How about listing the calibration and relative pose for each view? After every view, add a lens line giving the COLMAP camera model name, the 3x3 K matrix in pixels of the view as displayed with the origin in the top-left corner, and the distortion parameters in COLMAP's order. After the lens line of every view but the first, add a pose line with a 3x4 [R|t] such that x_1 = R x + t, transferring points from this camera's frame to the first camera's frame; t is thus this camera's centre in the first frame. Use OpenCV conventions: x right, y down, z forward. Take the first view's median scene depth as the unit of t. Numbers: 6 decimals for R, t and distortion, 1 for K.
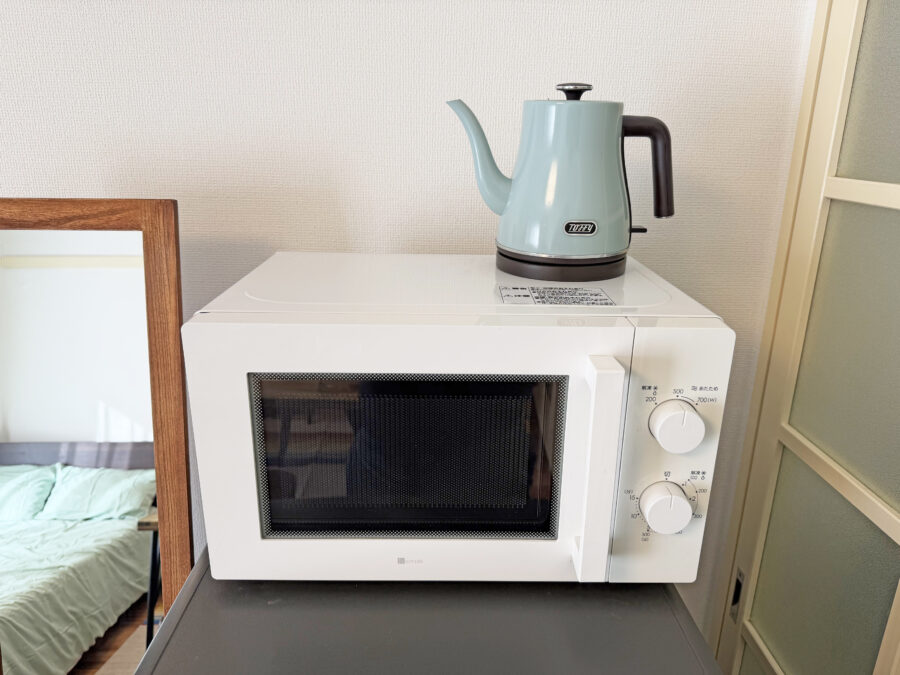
lens RADIAL K [[646.1, 0, 450.0], [0, 646.1, 337.5], [0, 0, 1]] dist [0.005146, -0.001346]
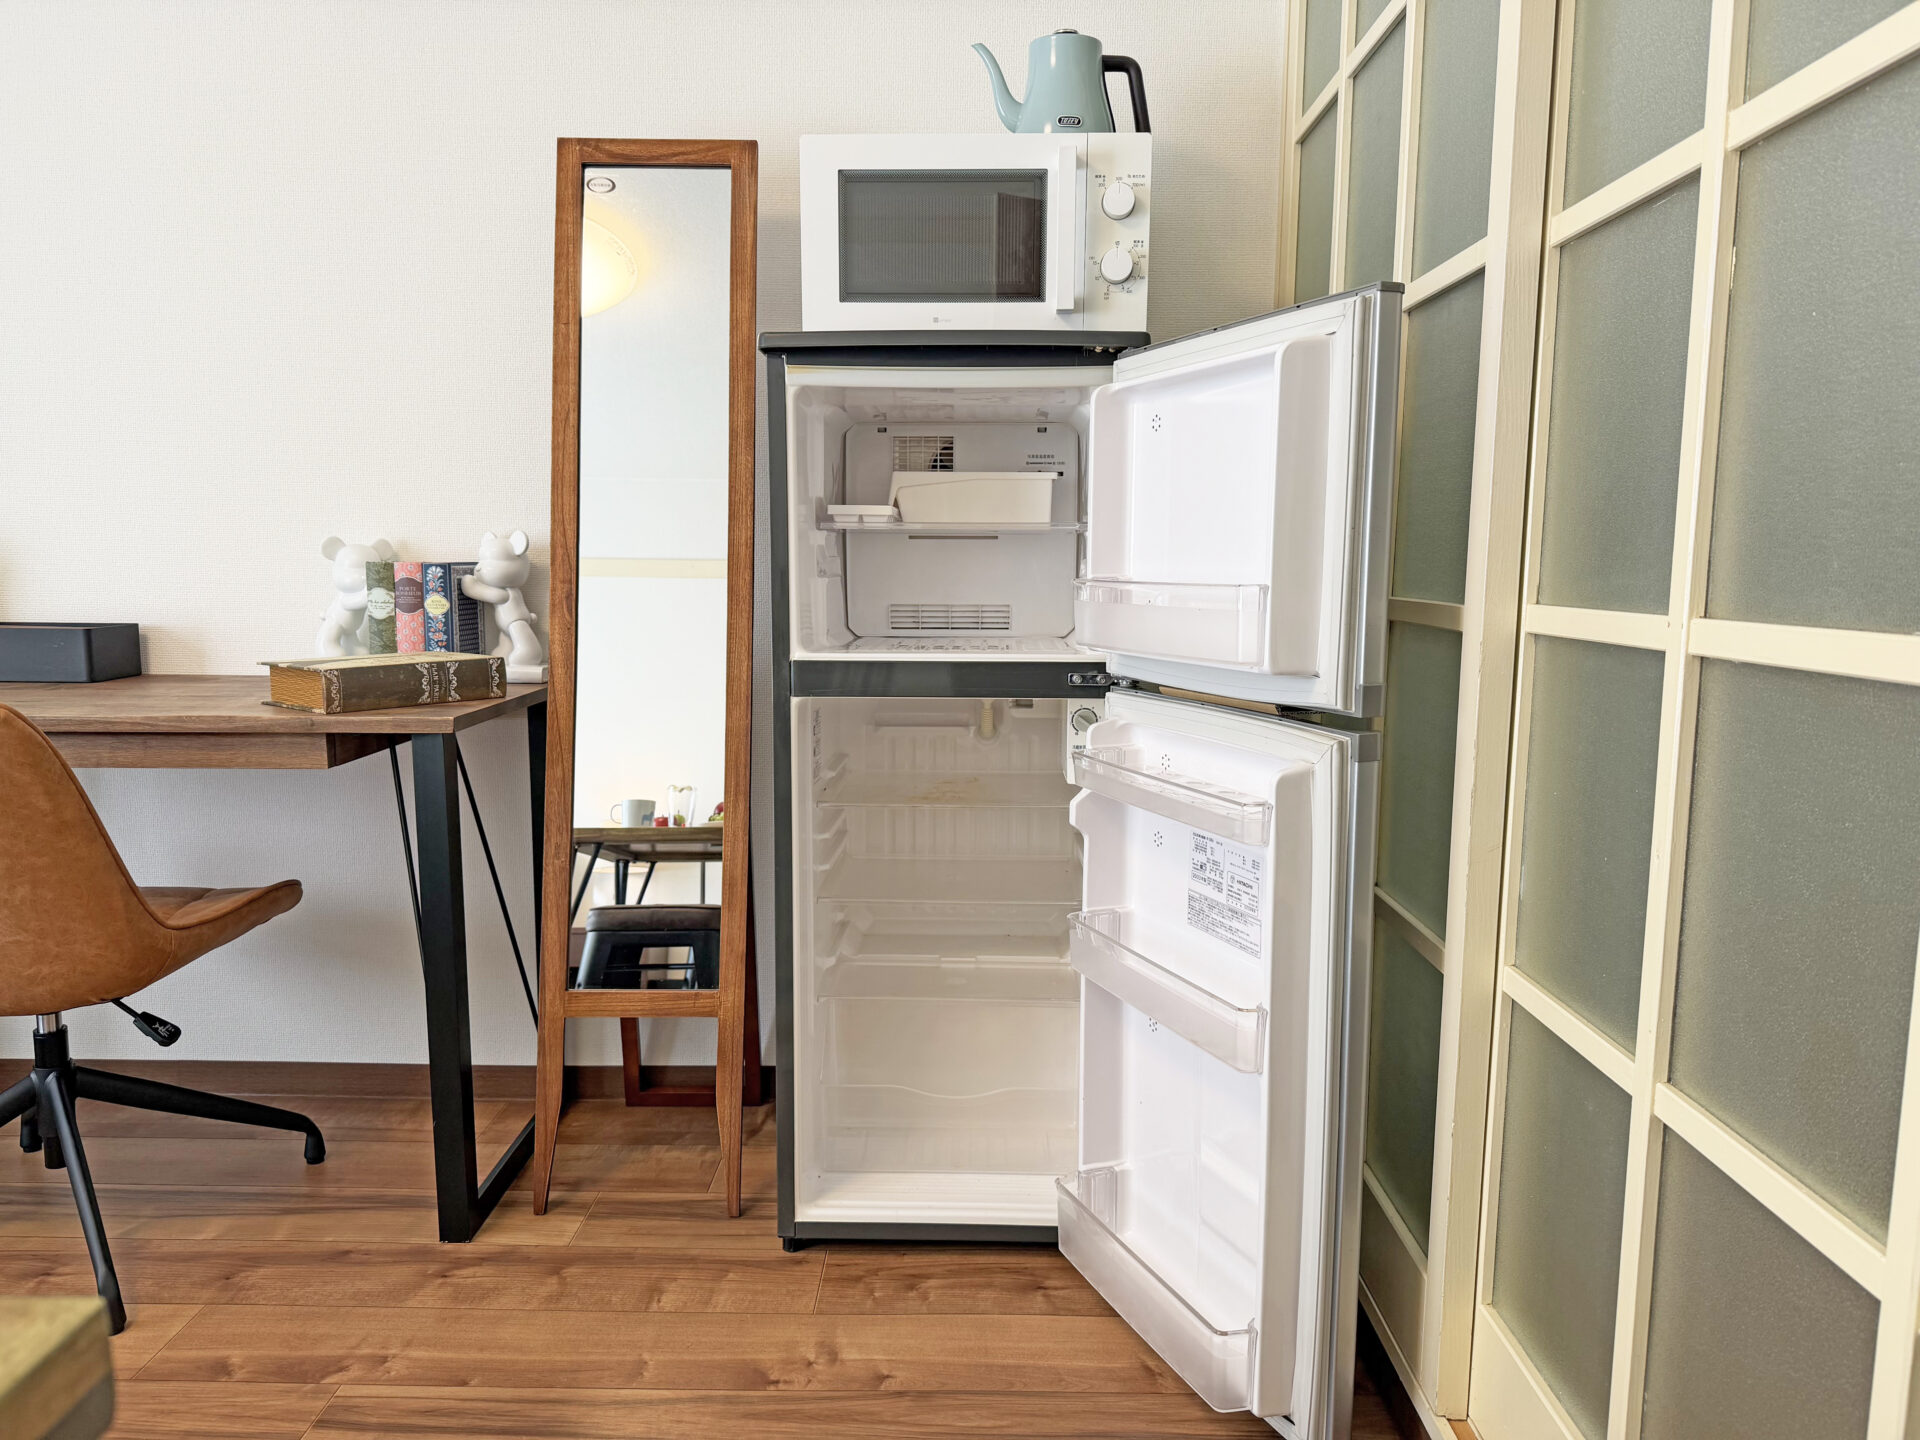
lens RADIAL K [[1378.3, 0, 960.0], [0, 1378.3, 720.0], [0, 0, 1]] dist [0.005146, -0.001346]
pose [[0.998980, -0.000783, -0.045148, 0.102796], [-0.007774, 0.981935, -0.189057, 1.603658], [0.044480, 0.189216, 0.980928, -1.610380]]
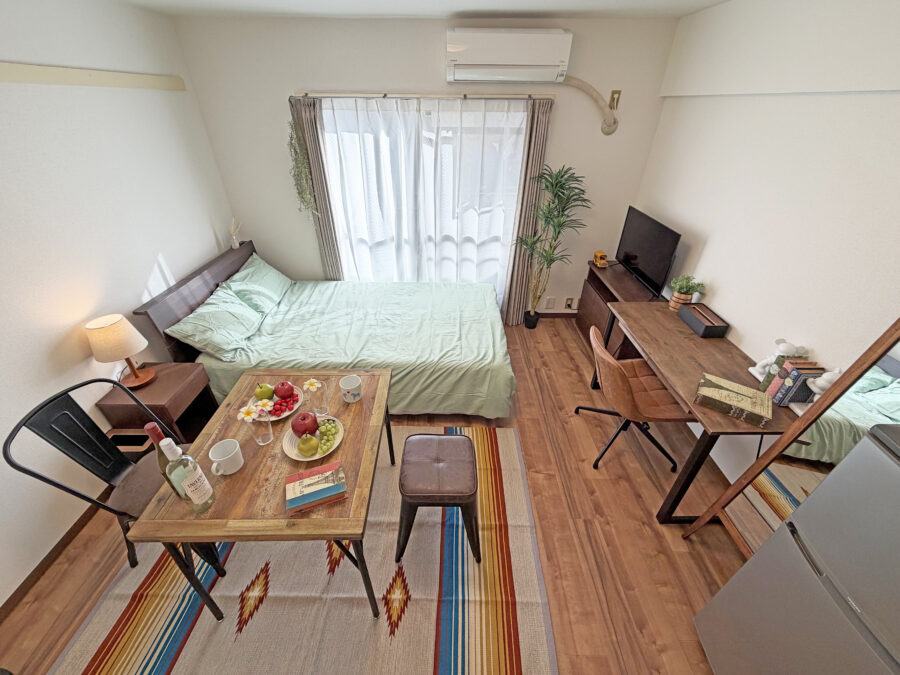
lens RADIAL K [[358.6, 0, 448.4], [0, 358.6, 338.5], [0, 0, 1]] dist [-0.000244, -0.000483]
pose [[-0.029664, 0.540425, -0.840869, 0.620464], [-0.317247, 0.792654, 0.520628, -0.009798], [0.947879, 0.282207, 0.147935, -1.088008]]
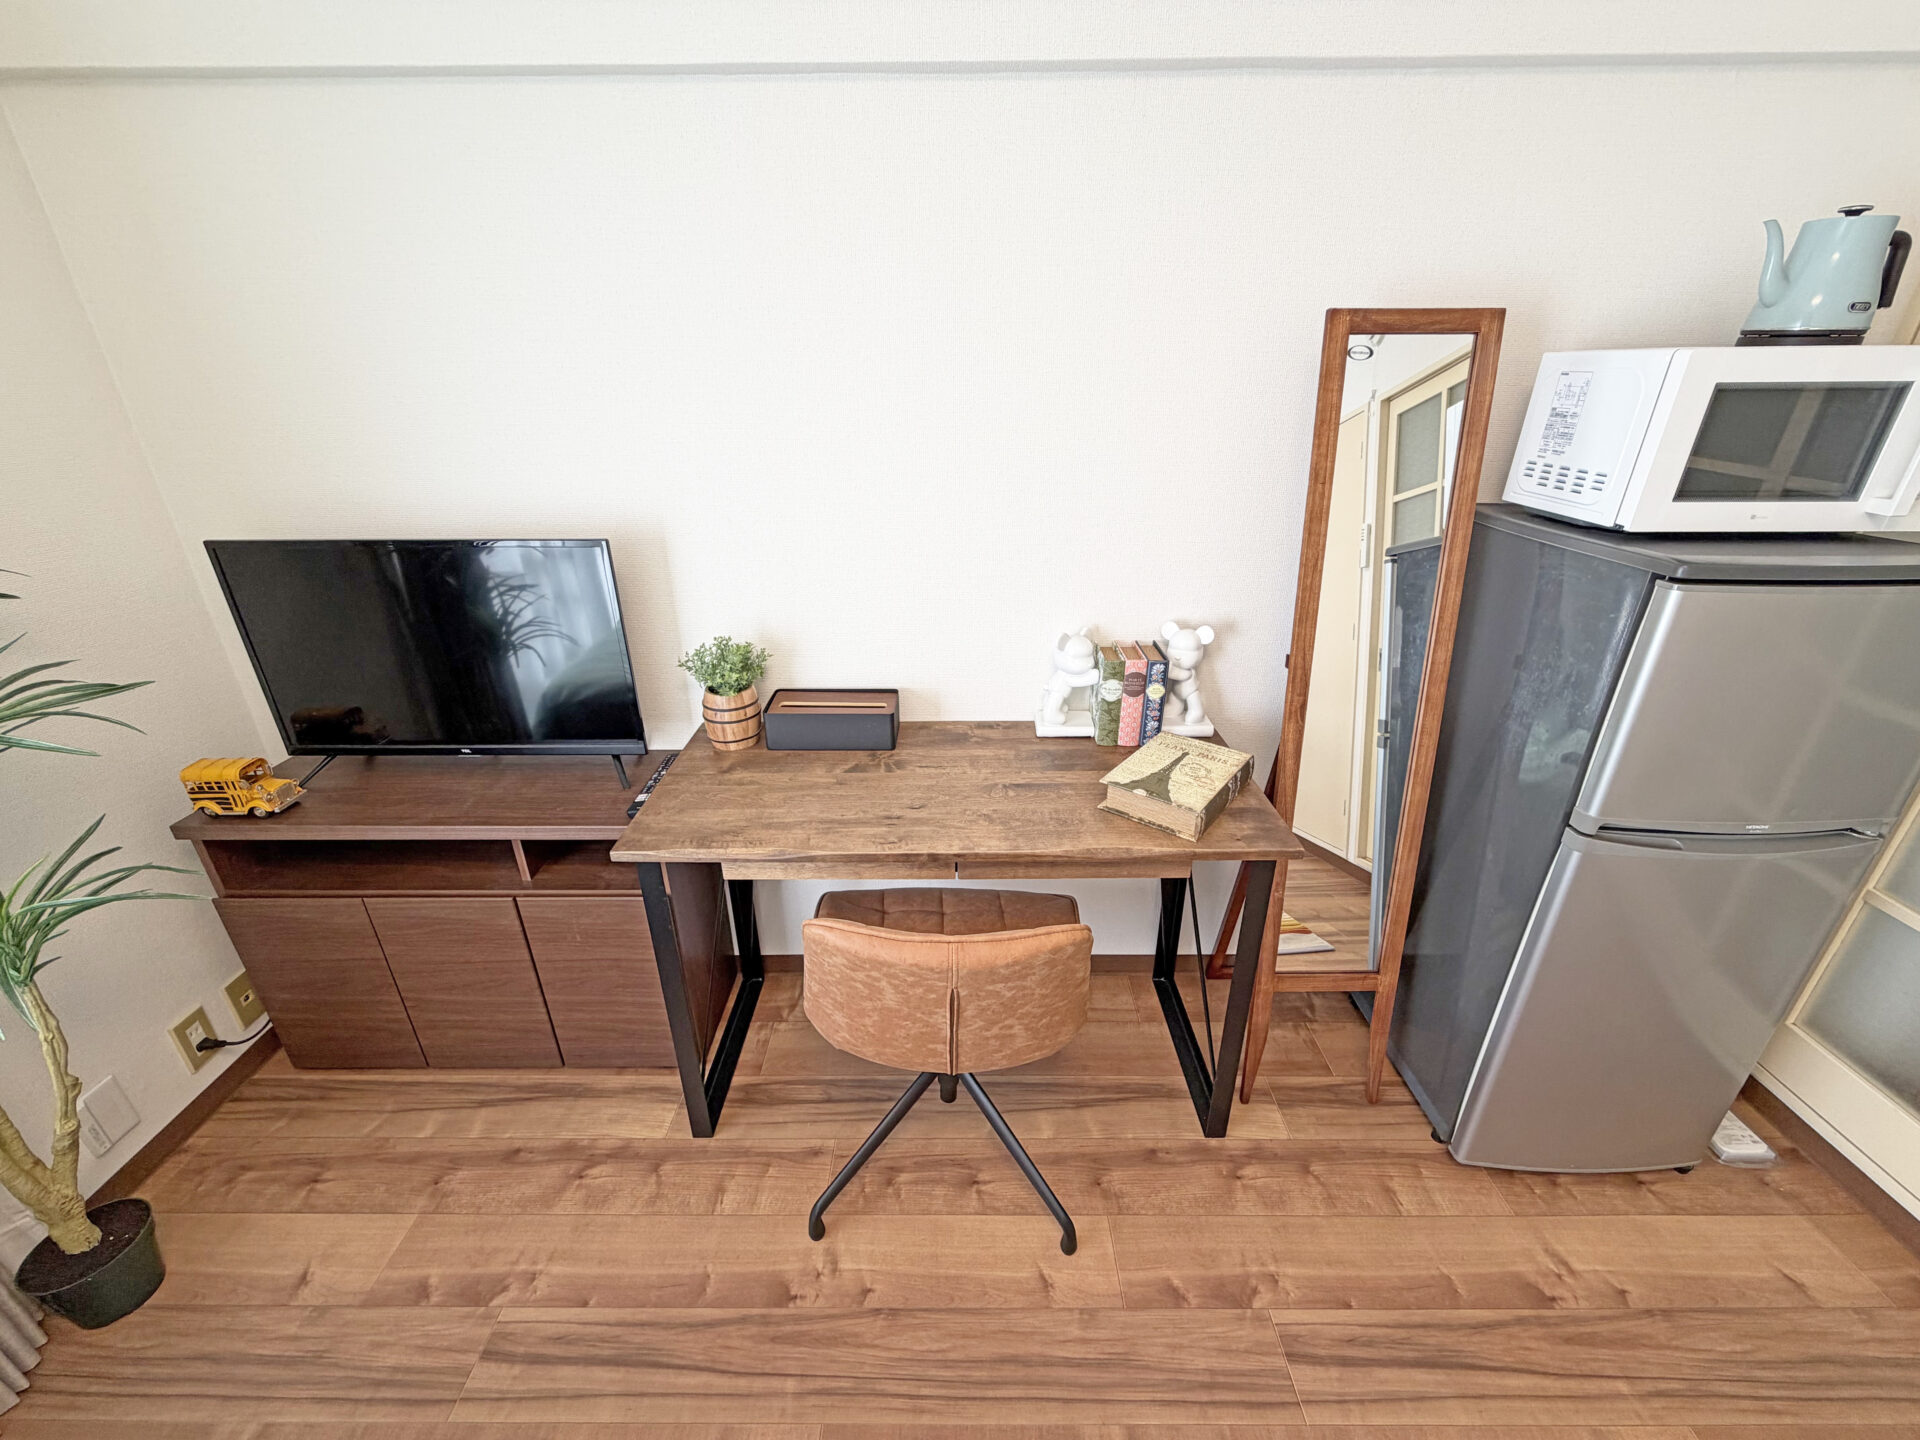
lens RADIAL K [[765.0, 0, 956.7], [0, 765.0, 722.2], [0, 0, 1]] dist [-0.000244, -0.000483]
pose [[0.999253, -0.002195, -0.038593, -1.796734], [0.006072, 0.994905, 0.100630, 0.588057], [0.038176, -0.100790, 0.994175, -0.923005]]
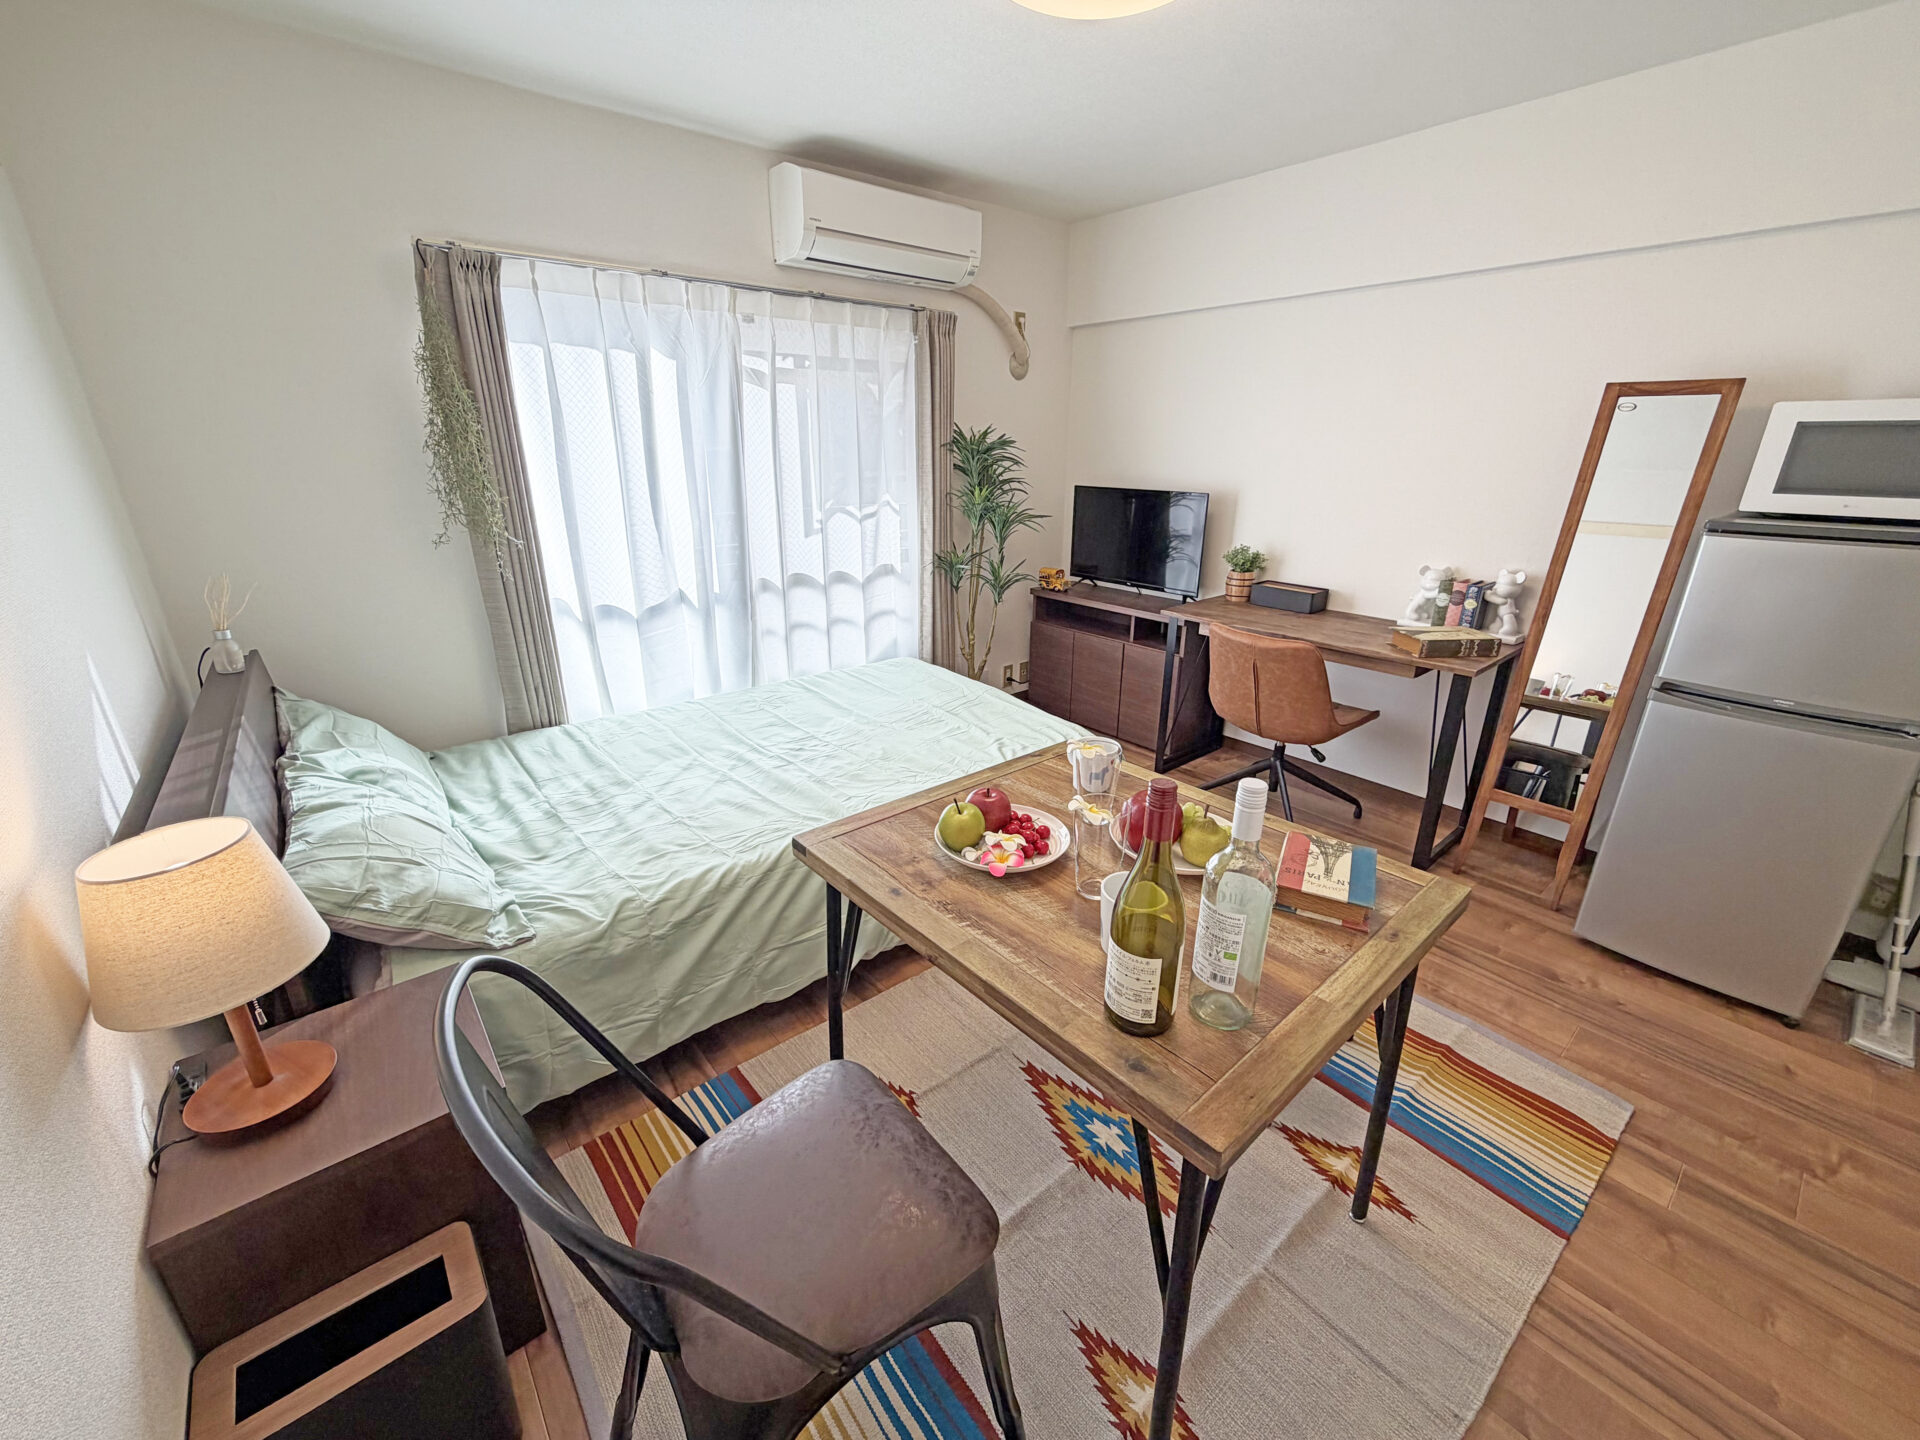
lens RADIAL K [[762.5, 0, 956.3], [0, 762.5, 721.2], [0, 0, 1]] dist [-0.001664, -0.000100]
pose [[0.618026, 0.261308, -0.741459, 0.176001], [-0.238711, 0.960989, 0.139704, 1.406283], [0.749040, 0.090654, 0.656293, -3.097277]]
